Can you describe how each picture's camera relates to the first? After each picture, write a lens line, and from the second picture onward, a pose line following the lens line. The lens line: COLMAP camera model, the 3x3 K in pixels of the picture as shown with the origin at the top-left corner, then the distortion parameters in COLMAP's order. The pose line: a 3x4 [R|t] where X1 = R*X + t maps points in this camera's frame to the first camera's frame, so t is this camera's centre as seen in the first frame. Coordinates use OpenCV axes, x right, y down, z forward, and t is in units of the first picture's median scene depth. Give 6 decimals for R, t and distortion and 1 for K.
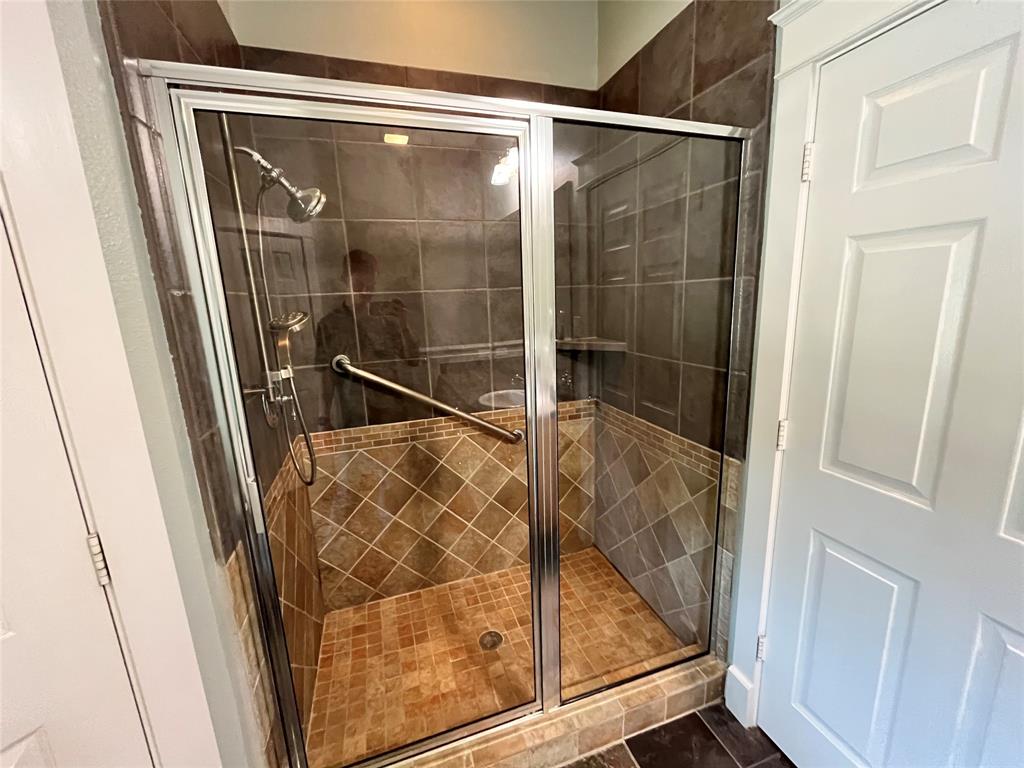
lens RADIAL K [[414.0, 0, 511.0], [0, 414.0, 383.0], [0, 0, 1]] dist [-0.003593, -0.000010]
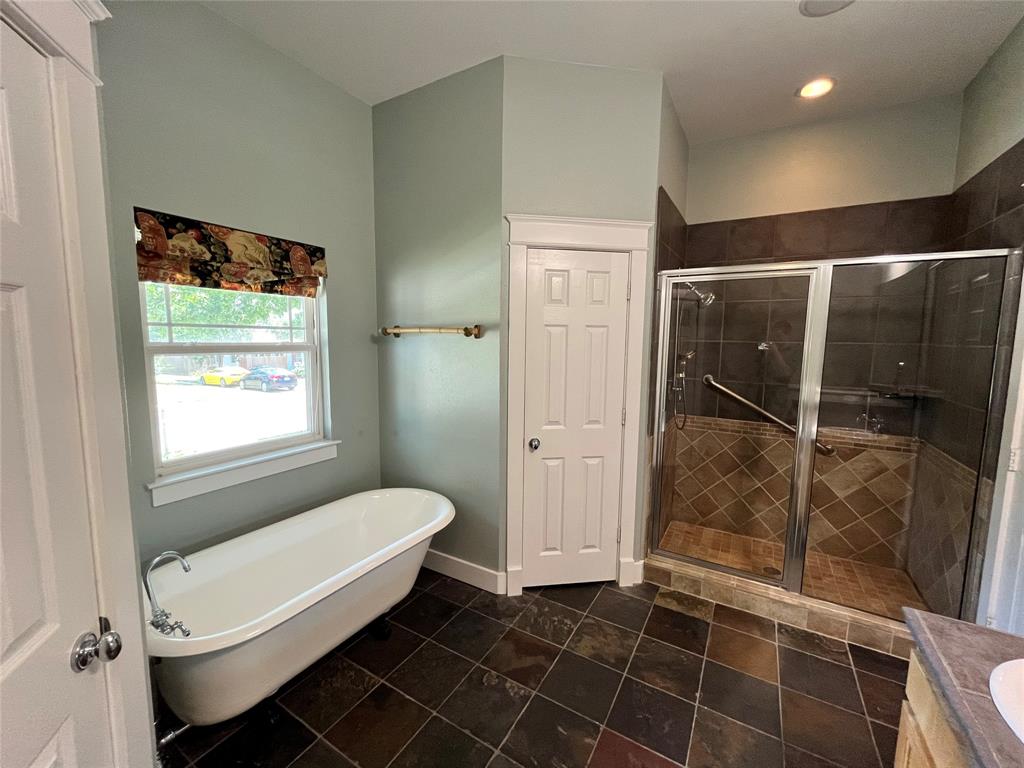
lens RADIAL K [[414.0, 0, 511.0], [0, 414.0, 383.0], [0, 0, 1]] dist [-0.003593, -0.000010]
pose [[0.650685, 0.126130, -0.748799, 0.356161], [-0.190369, 0.981713, -0.000062, 0.122848], [0.735098, 0.142588, 0.662797, -0.765214]]
